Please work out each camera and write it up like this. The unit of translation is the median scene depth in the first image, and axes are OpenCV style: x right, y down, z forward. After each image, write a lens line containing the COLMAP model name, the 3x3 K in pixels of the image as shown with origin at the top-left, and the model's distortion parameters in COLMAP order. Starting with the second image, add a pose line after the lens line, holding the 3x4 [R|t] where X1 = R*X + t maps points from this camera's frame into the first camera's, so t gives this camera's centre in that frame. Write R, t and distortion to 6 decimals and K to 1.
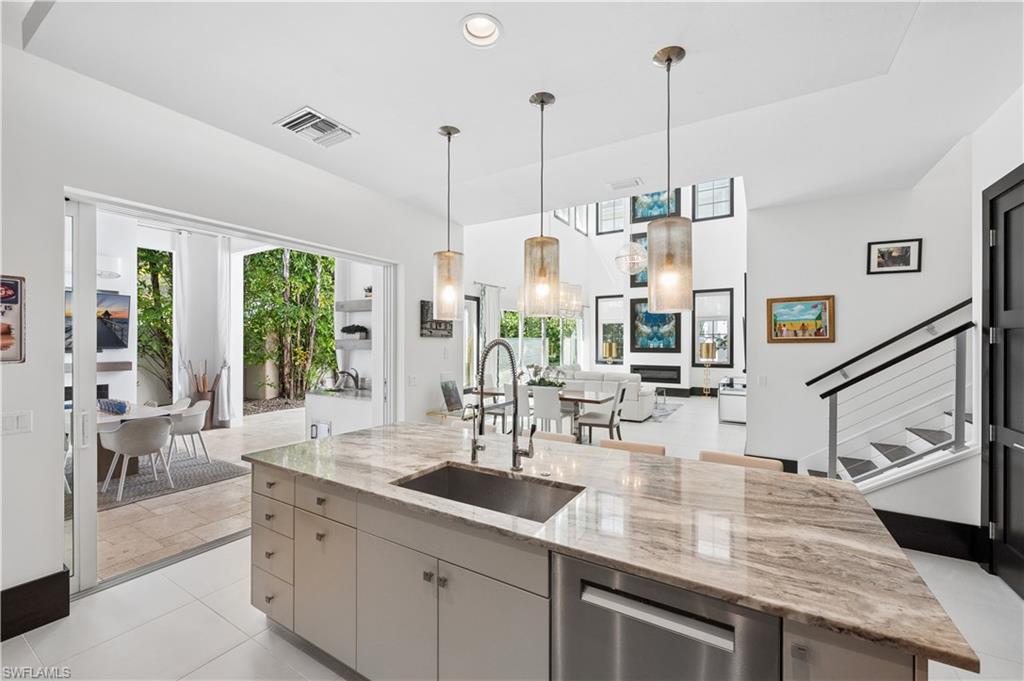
lens RADIAL K [[407.0, 0, 512.0], [0, 407.0, 340.5], [0, 0, 1]] dist [0.000557, 0.000078]
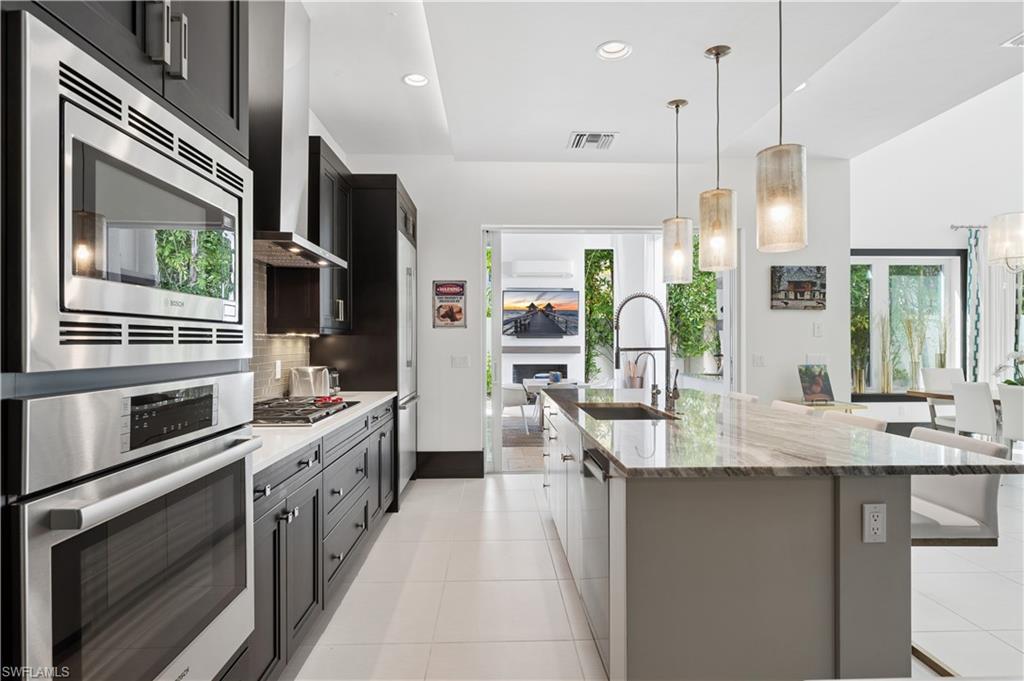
lens RADIAL K [[555.6, 0, 512.1], [0, 555.6, 337.7], [0, 0, 1]] dist [-0.005238, -0.000887]
pose [[0.549468, -0.011023, -0.835442, 0.198146], [0.008047, 0.999936, -0.007901, 0.024305], [0.835476, -0.002381, 0.549522, -0.036167]]
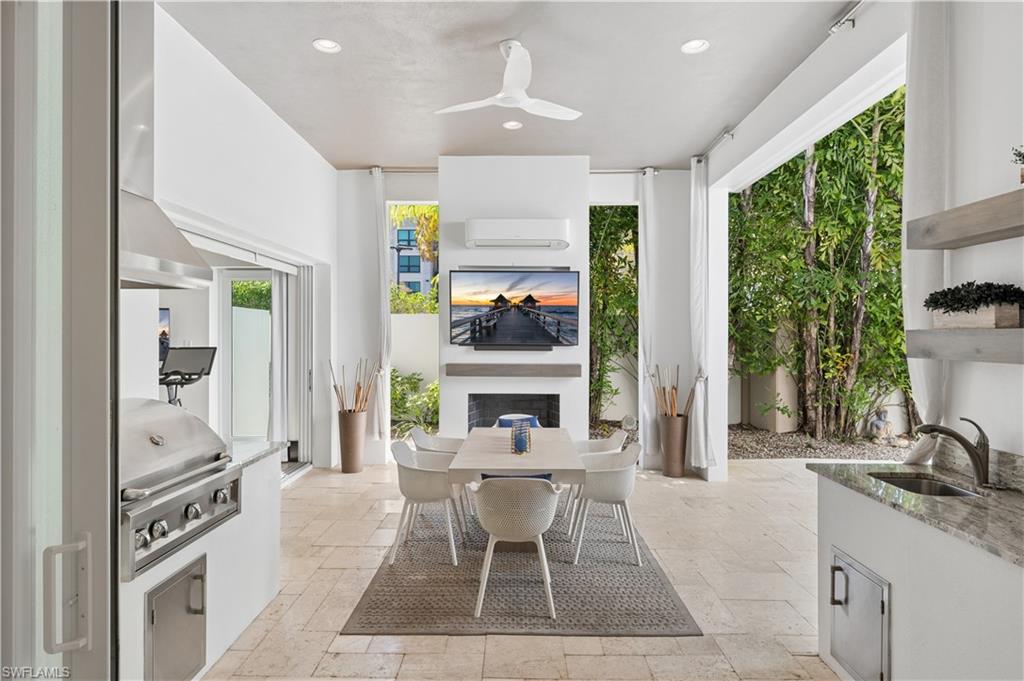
lens RADIAL K [[555.6, 0, 512.1], [0, 555.6, 337.7], [0, 0, 1]] dist [-0.005238, -0.000887]
pose [[0.515646, 0.000943, -0.856801, -0.111426], [0.003979, 0.999986, 0.003495, 0.000795], [0.856793, -0.005211, 0.515635, 0.257431]]
